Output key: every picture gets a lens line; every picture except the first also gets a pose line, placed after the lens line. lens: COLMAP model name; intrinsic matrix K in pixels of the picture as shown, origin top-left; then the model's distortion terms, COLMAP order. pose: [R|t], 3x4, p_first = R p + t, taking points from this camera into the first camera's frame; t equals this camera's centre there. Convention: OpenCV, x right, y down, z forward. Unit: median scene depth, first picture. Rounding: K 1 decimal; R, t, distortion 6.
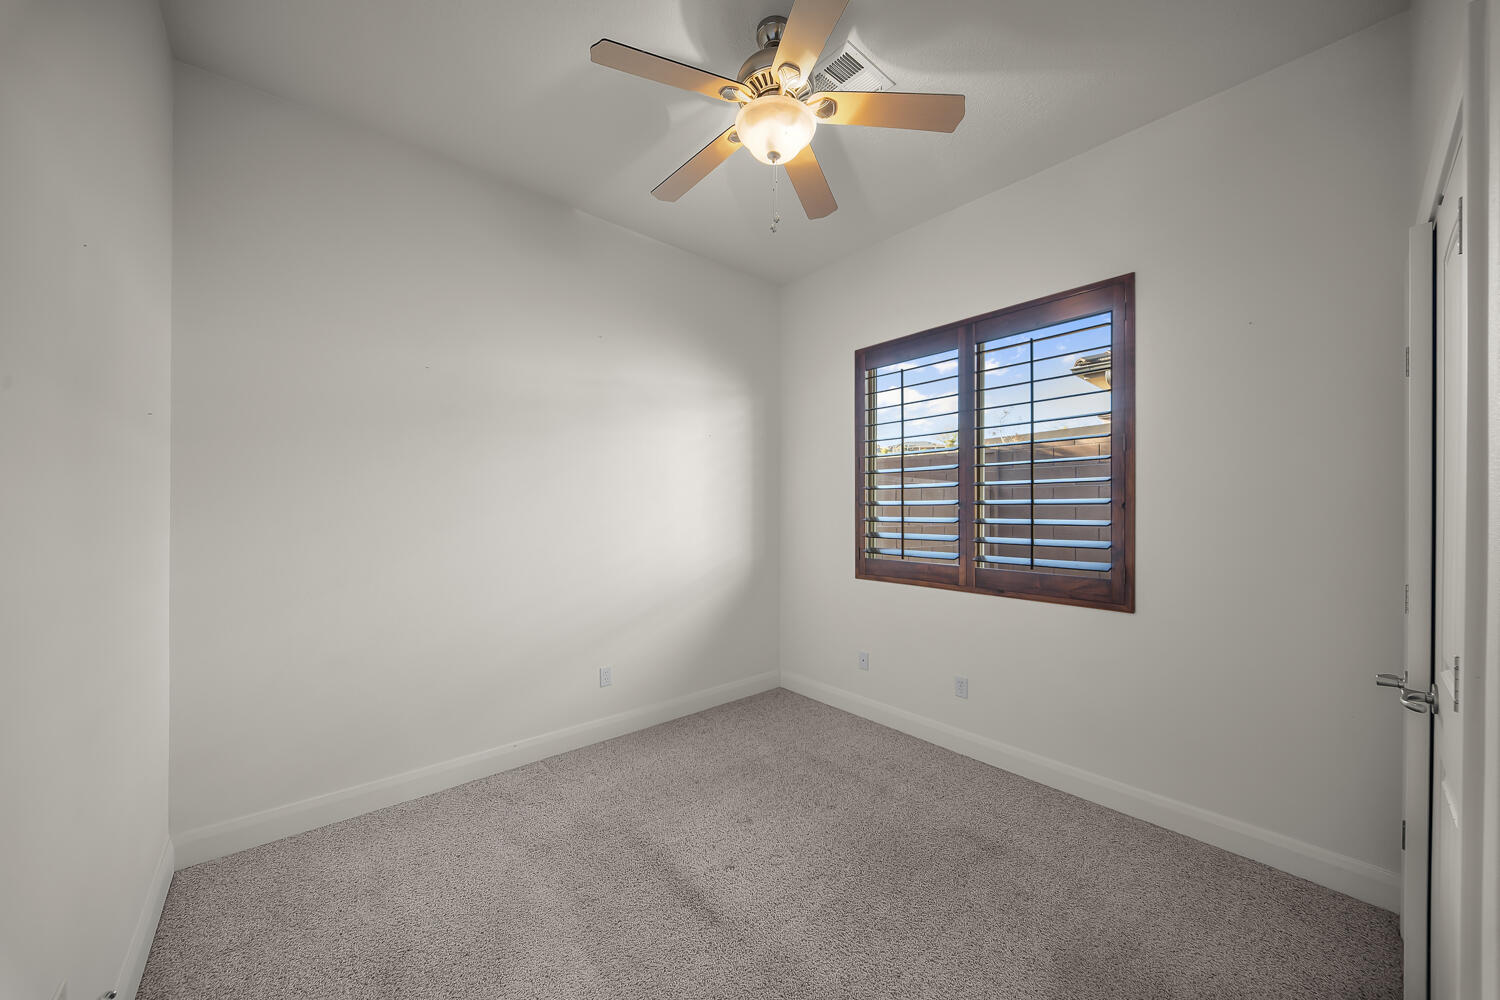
lens RADIAL K [[493.0, 0, 727.9], [0, 493.0, 491.2], [0, 0, 1]] dist [-0.000249, -0.000044]
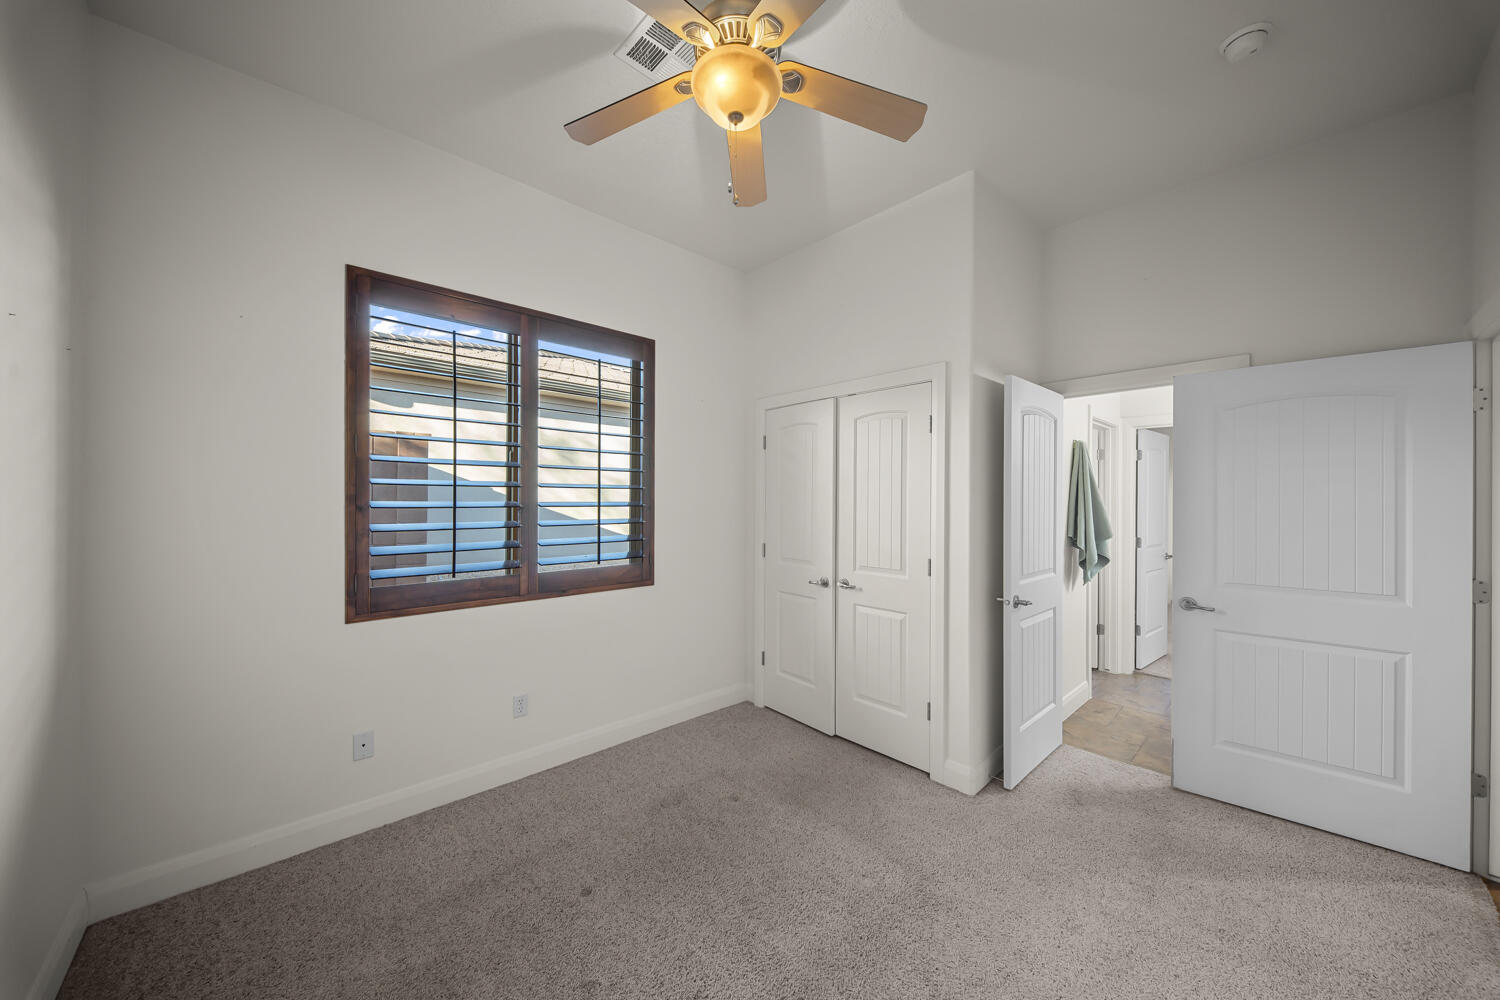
lens RADIAL K [[528.7, 0, 750.0], [0, 528.7, 500.0], [0, 0, 1]] dist [-0.001576, -0.000236]
pose [[-0.022726, 0.022334, 0.999492, -0.528065], [-0.020319, 0.999534, -0.022797, 0.028098], [-0.999535, -0.020827, -0.022262, 0.604529]]
